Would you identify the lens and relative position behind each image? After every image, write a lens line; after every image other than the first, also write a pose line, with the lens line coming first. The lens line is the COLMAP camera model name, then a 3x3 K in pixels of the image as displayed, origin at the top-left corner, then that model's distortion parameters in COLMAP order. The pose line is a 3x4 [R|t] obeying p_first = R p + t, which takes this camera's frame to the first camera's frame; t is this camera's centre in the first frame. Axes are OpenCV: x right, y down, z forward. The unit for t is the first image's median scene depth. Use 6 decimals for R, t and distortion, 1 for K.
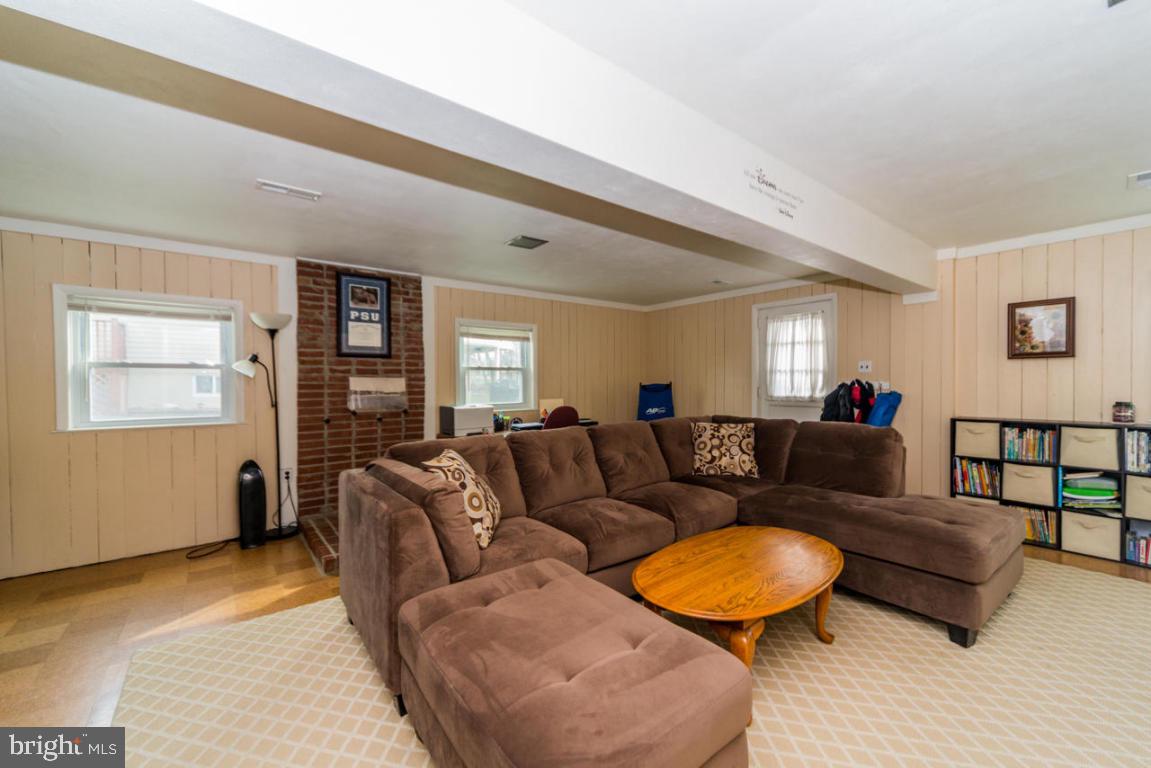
lens RADIAL K [[488.5, 0, 572.0], [0, 488.5, 394.3], [0, 0, 1]] dist [0.003463, 0.000204]
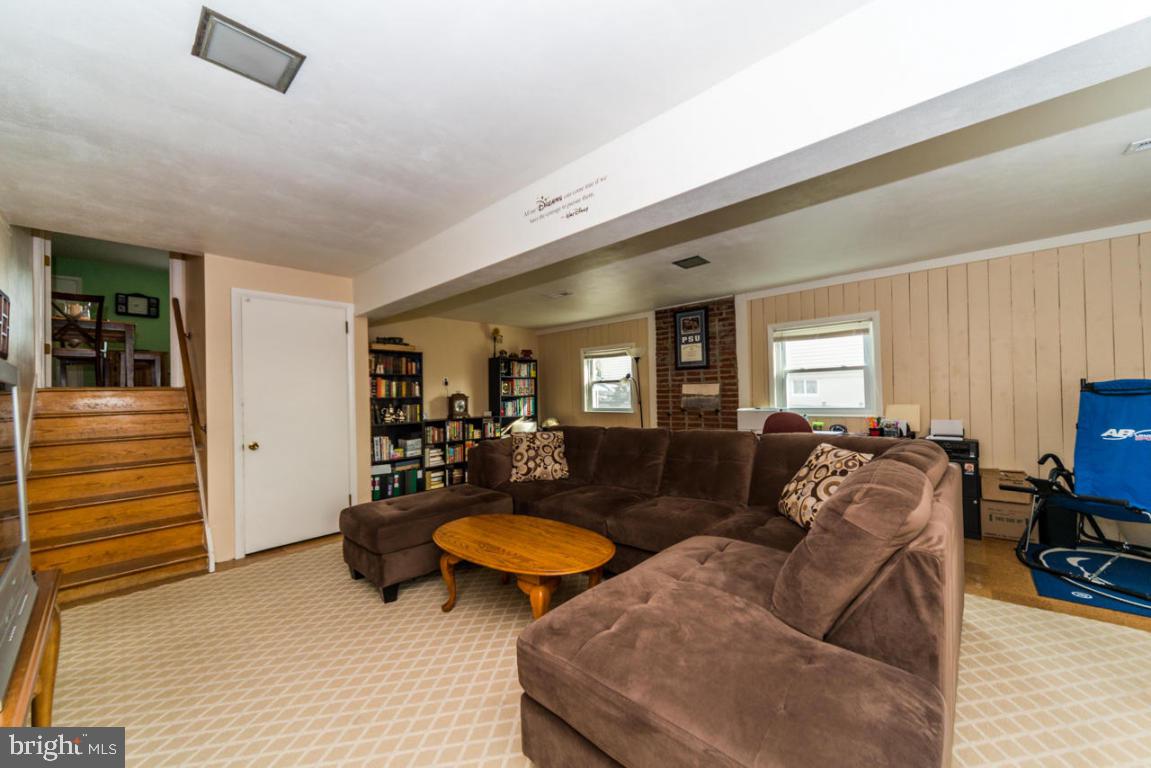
lens RADIAL K [[433.7, 0, 572.7], [0, 433.7, 386.5], [0, 0, 1]] dist [-0.001948, -0.000081]
pose [[0.126835, -0.007494, -0.991895, 0.722934], [0.009167, 0.999938, -0.006383, -0.023514], [0.991881, -0.008283, 0.126896, 0.517183]]
